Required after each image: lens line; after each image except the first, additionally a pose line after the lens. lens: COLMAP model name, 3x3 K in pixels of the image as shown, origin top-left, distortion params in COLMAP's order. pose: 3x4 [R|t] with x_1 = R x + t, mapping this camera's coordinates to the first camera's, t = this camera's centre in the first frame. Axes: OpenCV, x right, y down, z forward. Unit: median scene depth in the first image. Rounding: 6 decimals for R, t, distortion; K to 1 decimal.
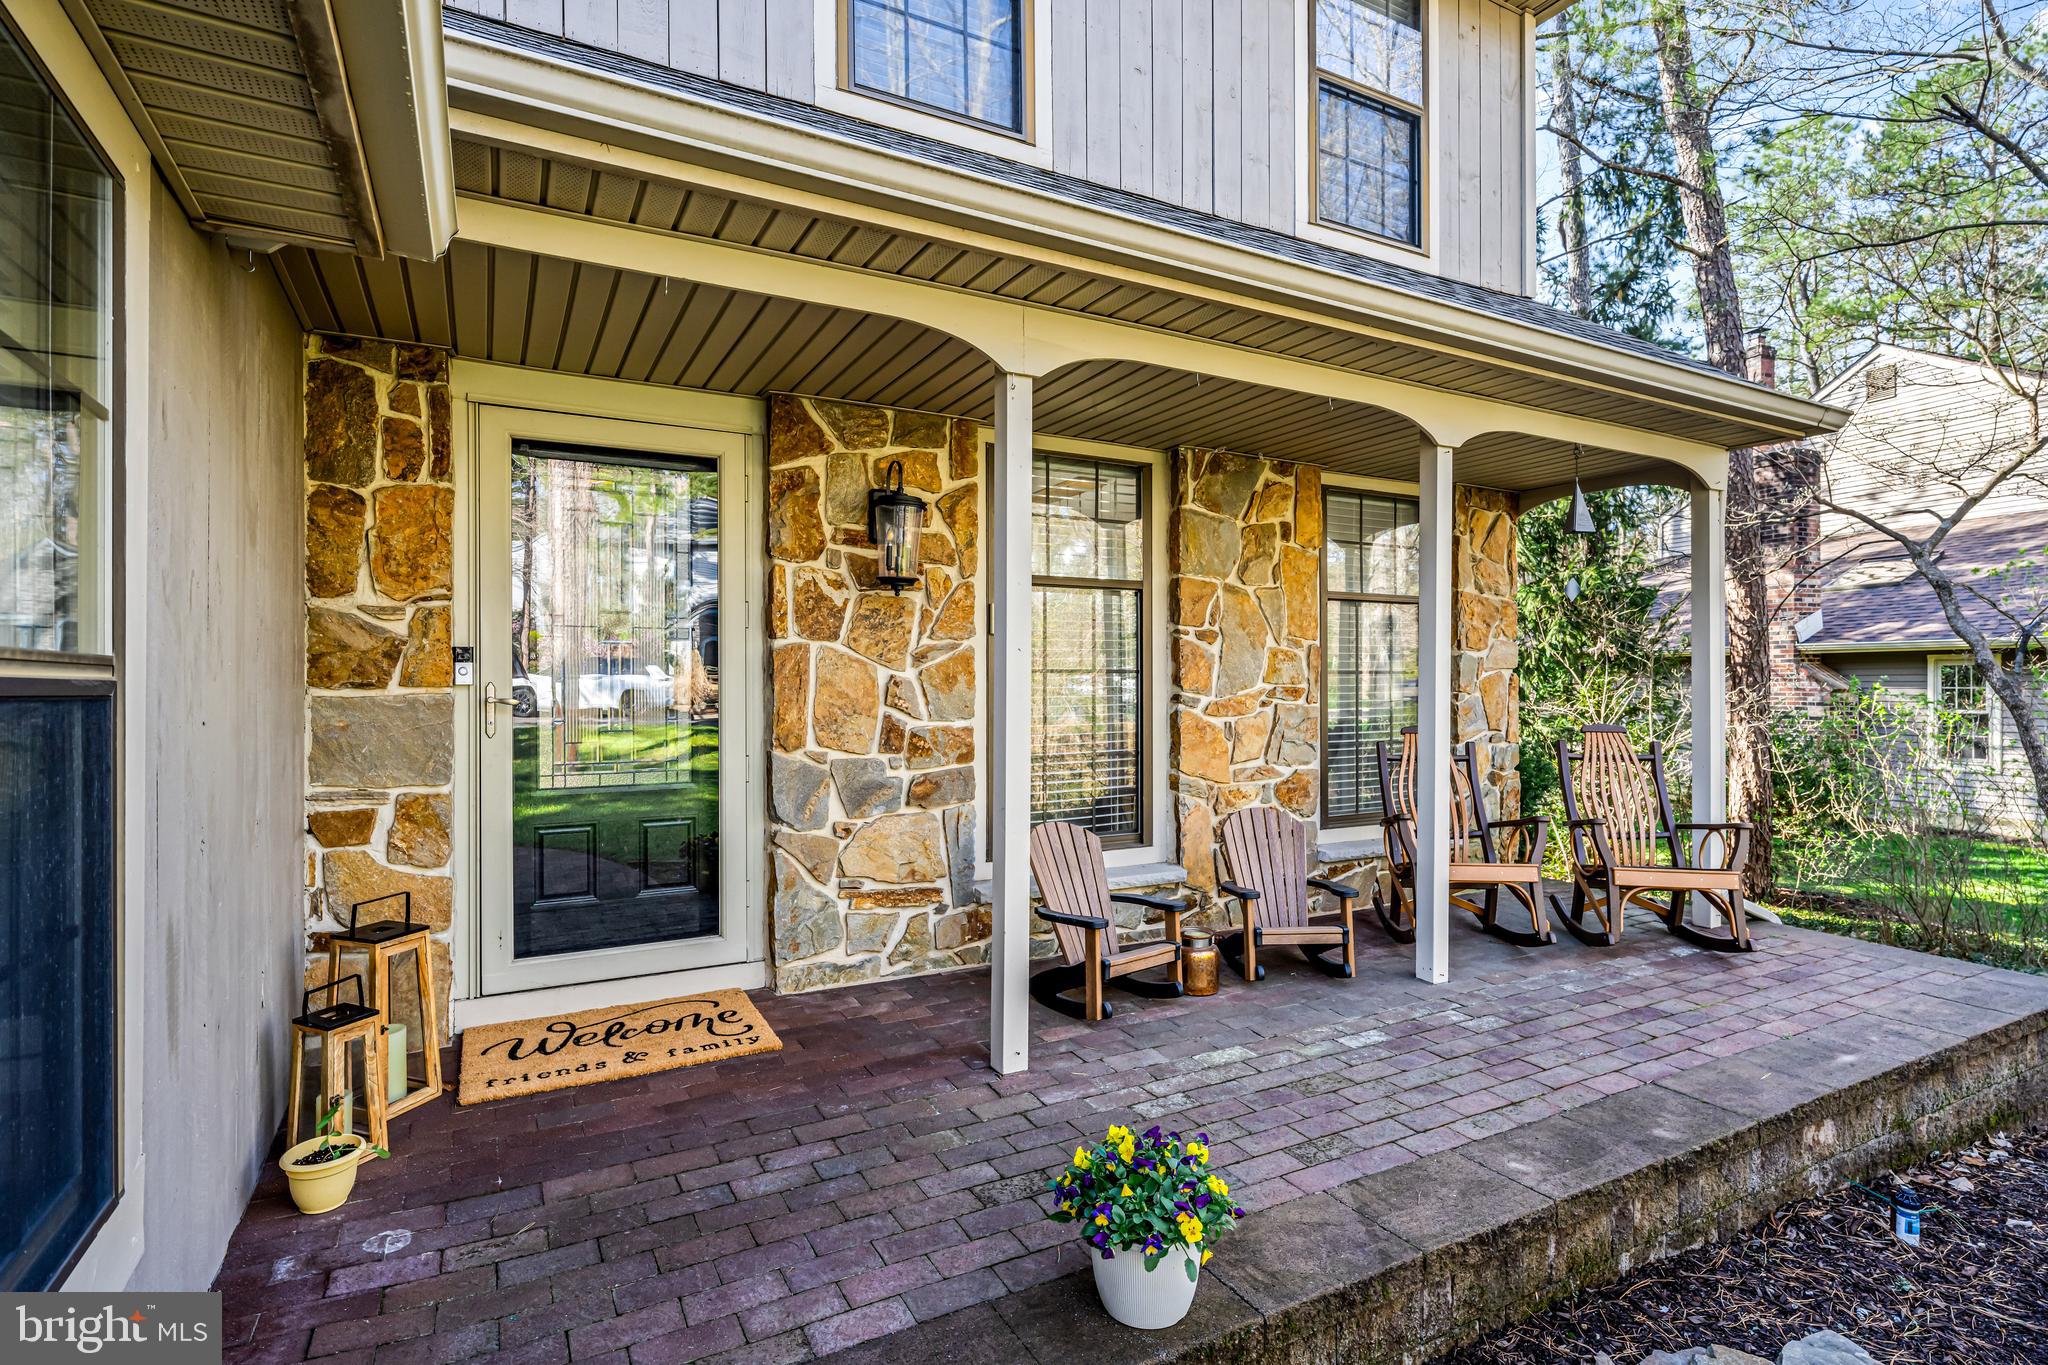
lens RADIAL K [[1002.6, 0, 1025.4], [0, 1002.6, 686.3], [0, 0, 1]] dist [0.003036, 0.000120]
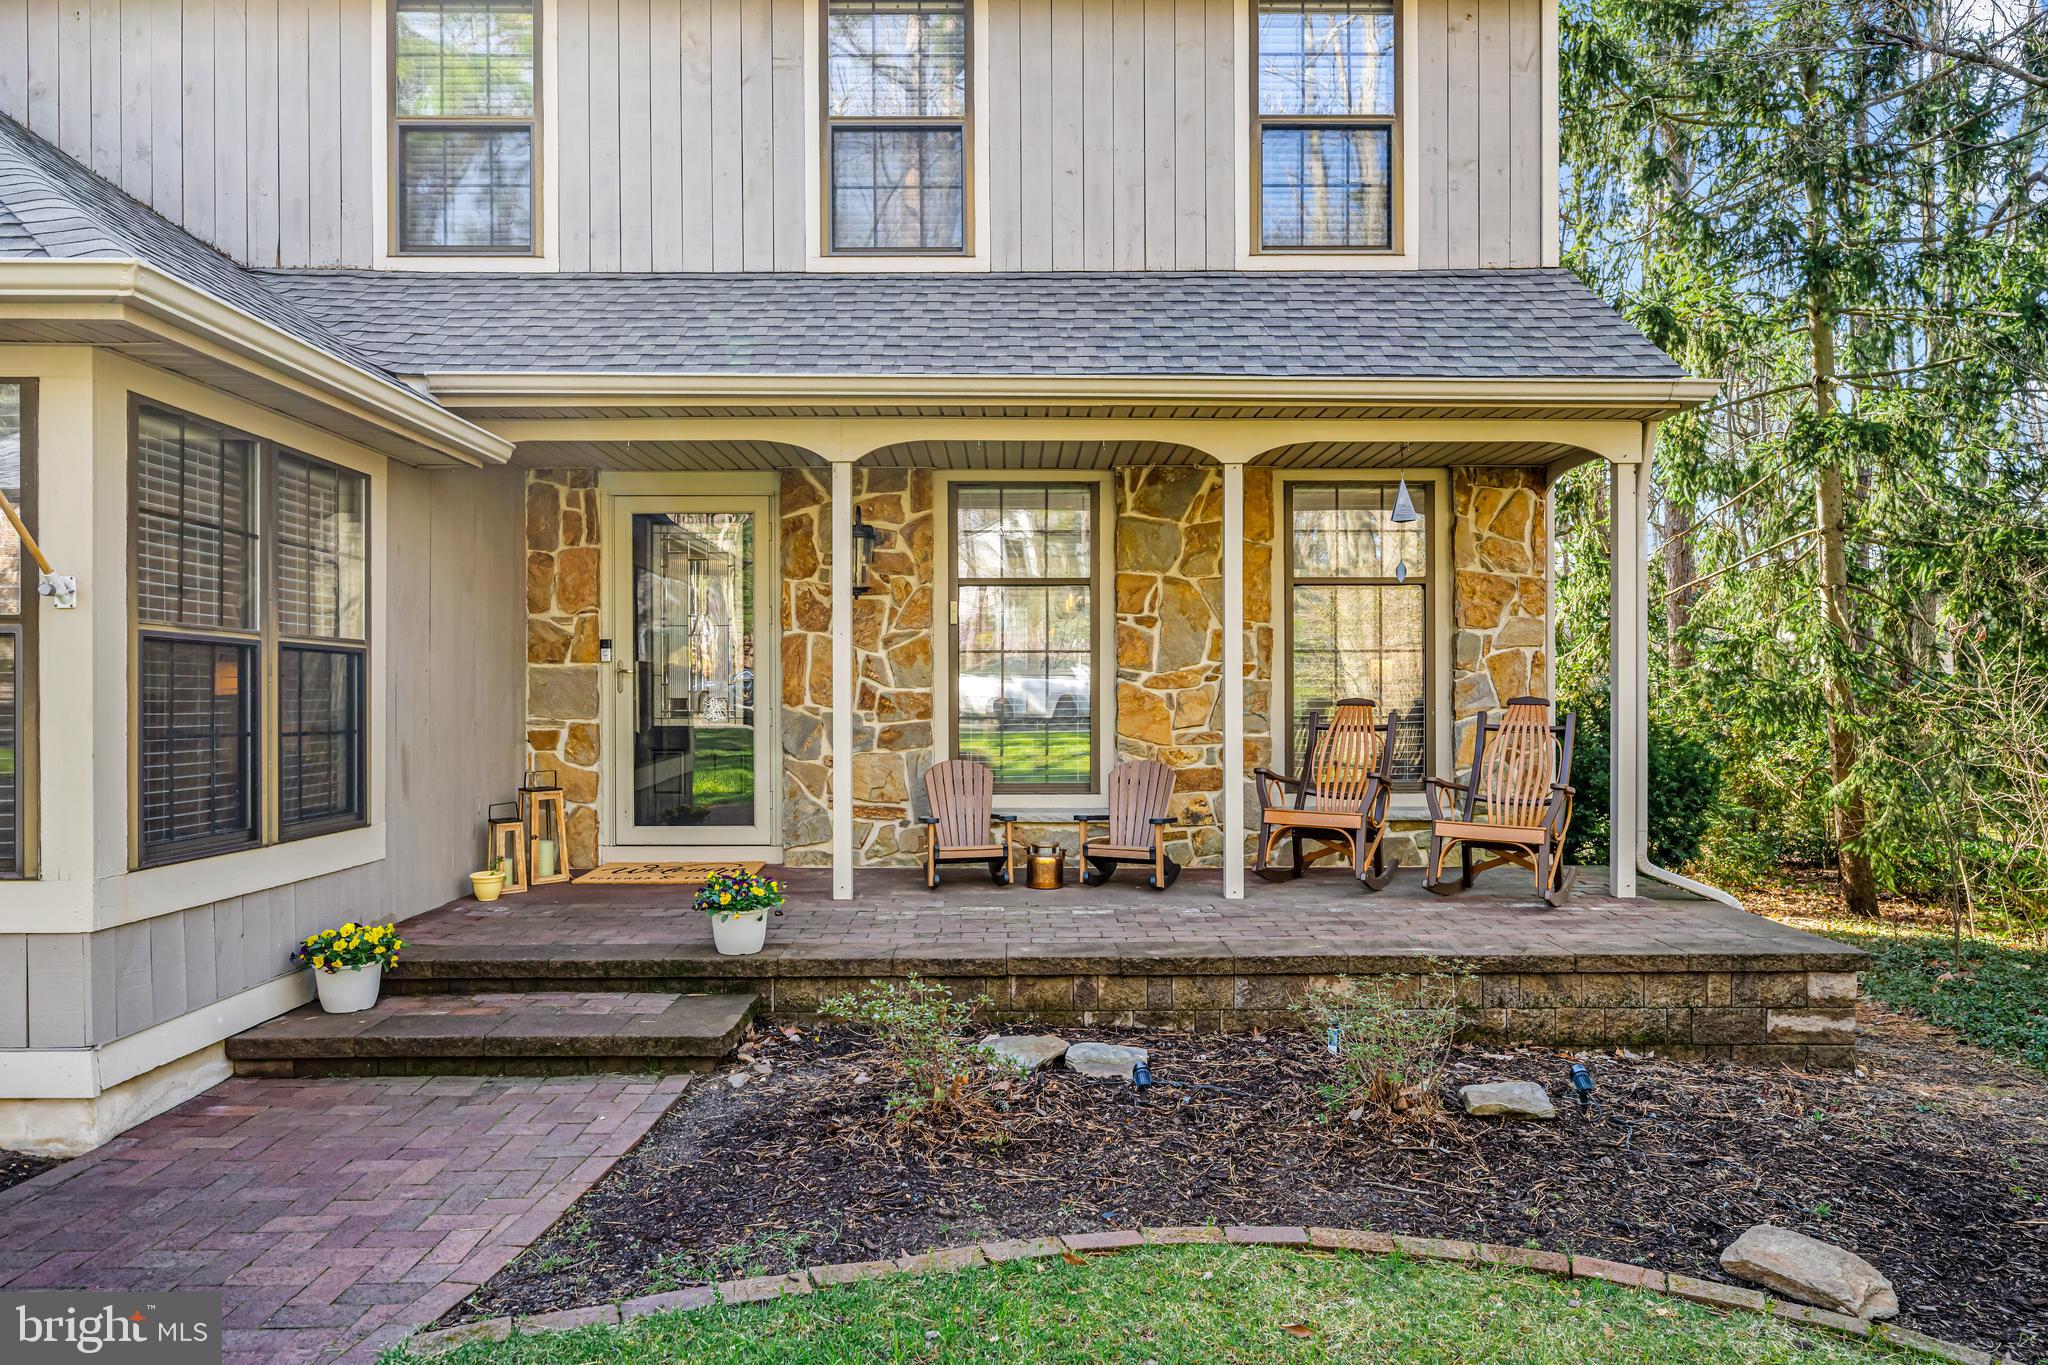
lens RADIAL K [[1313.3, 0, 1018.9], [0, 1313.3, 704.0], [0, 0, 1]] dist [0.003493, 0.000506]
pose [[0.883912, 0.004206, -0.467634, 0.925902], [-0.001409, 0.999979, 0.006331, 0.046356], [0.467651, -0.004937, 0.883899, -0.542855]]
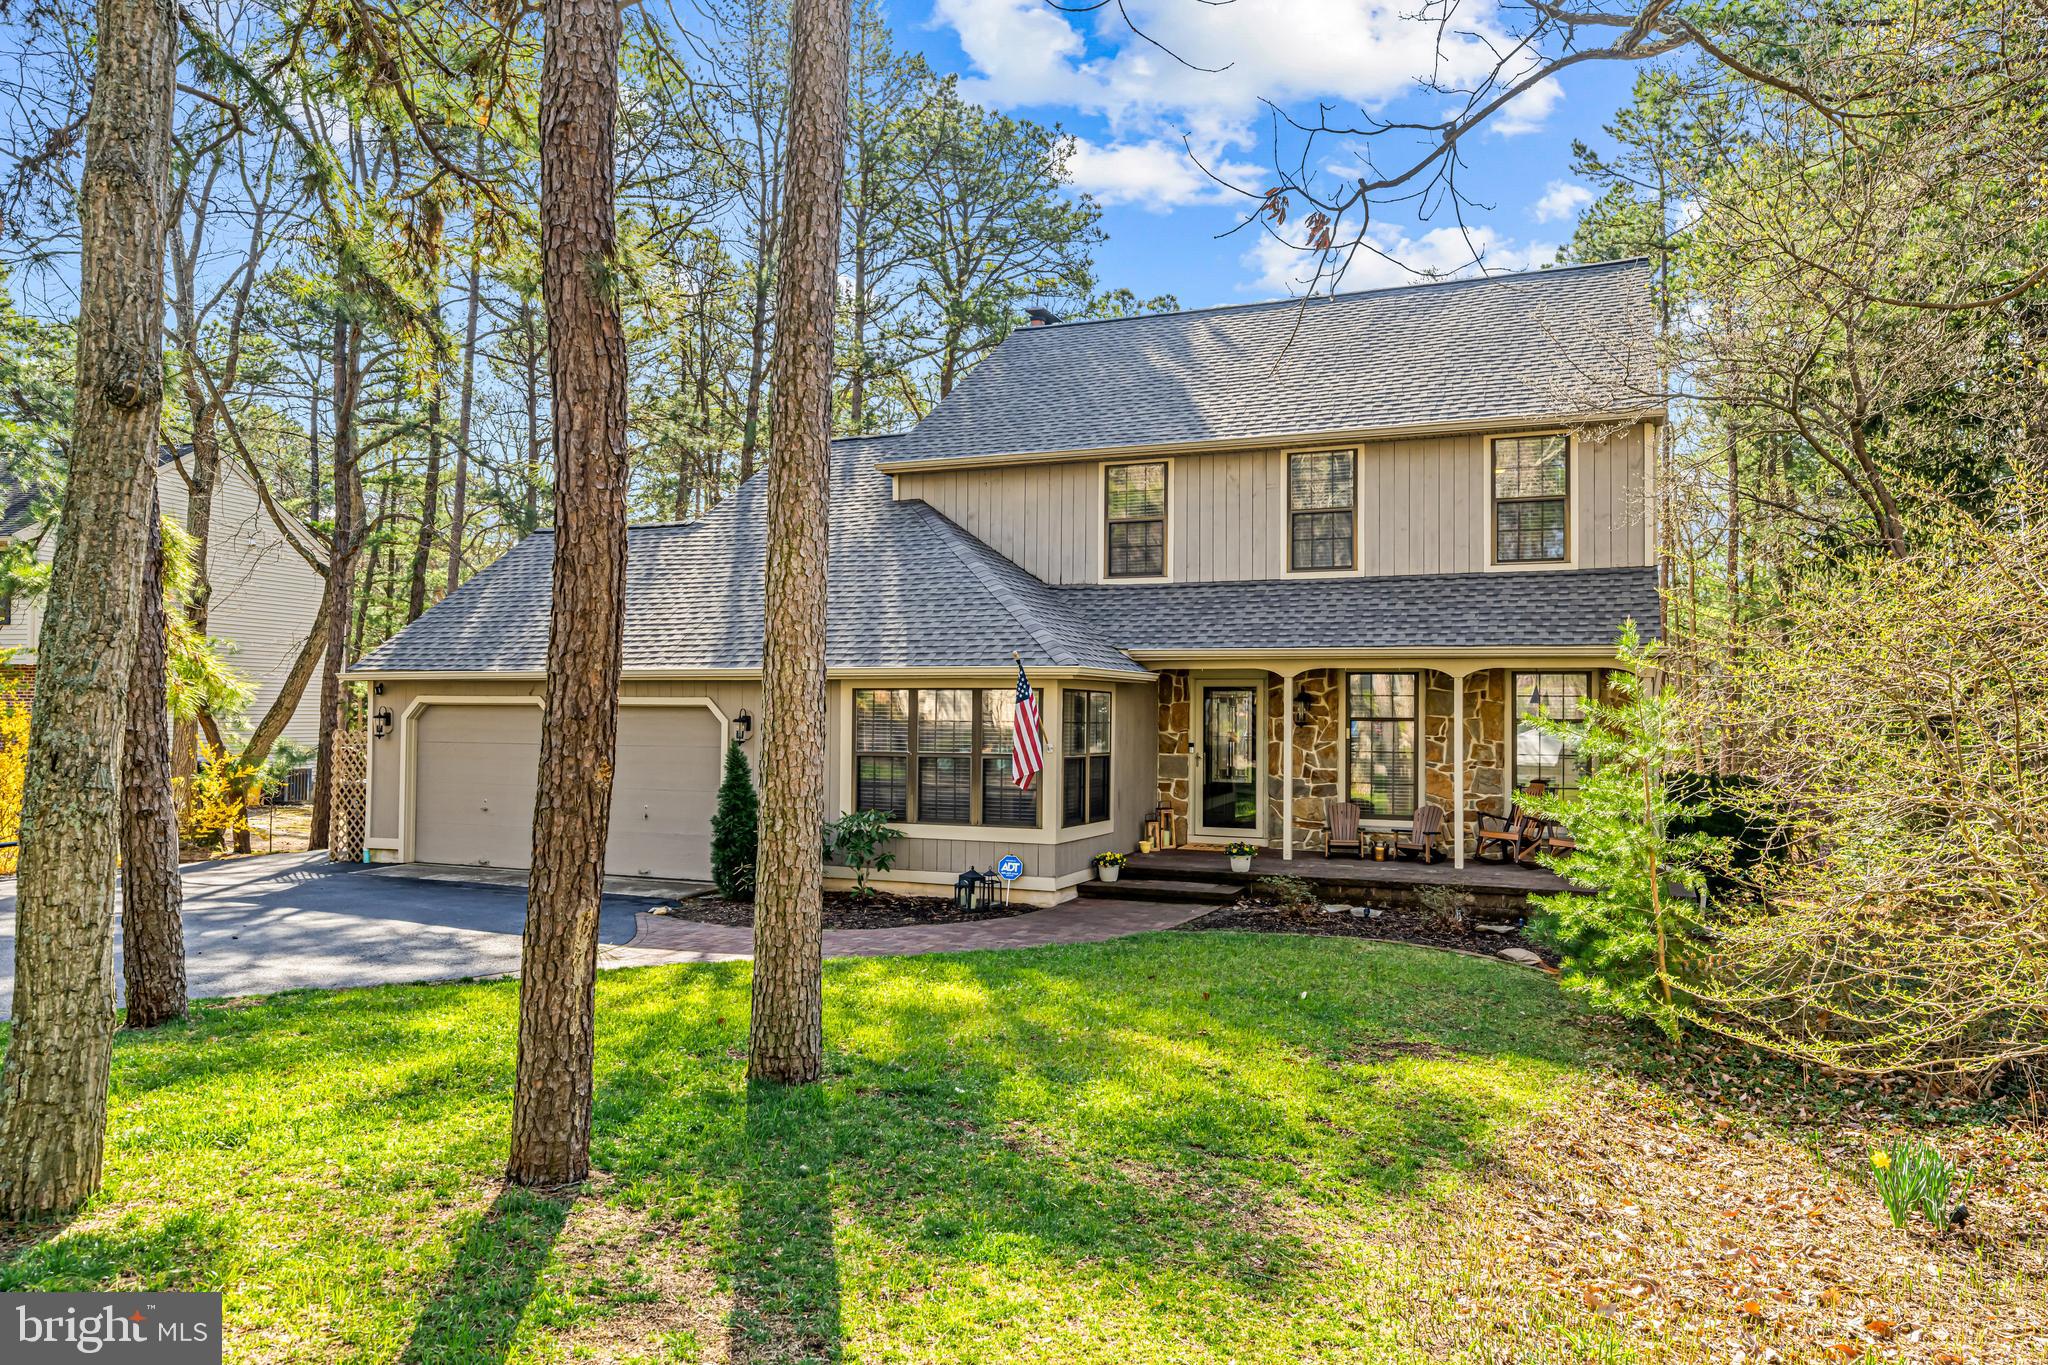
lens RADIAL K [[1365.8, 0, 1030.8], [0, 1365.8, 680.1], [0, 0, 1]] dist [-0.007875, -0.003610]
pose [[0.624829, -0.011917, -0.780671, 2.620905], [-0.013213, 0.999579, -0.025834, -0.114304], [0.780650, 0.026457, 0.624408, -2.296413]]
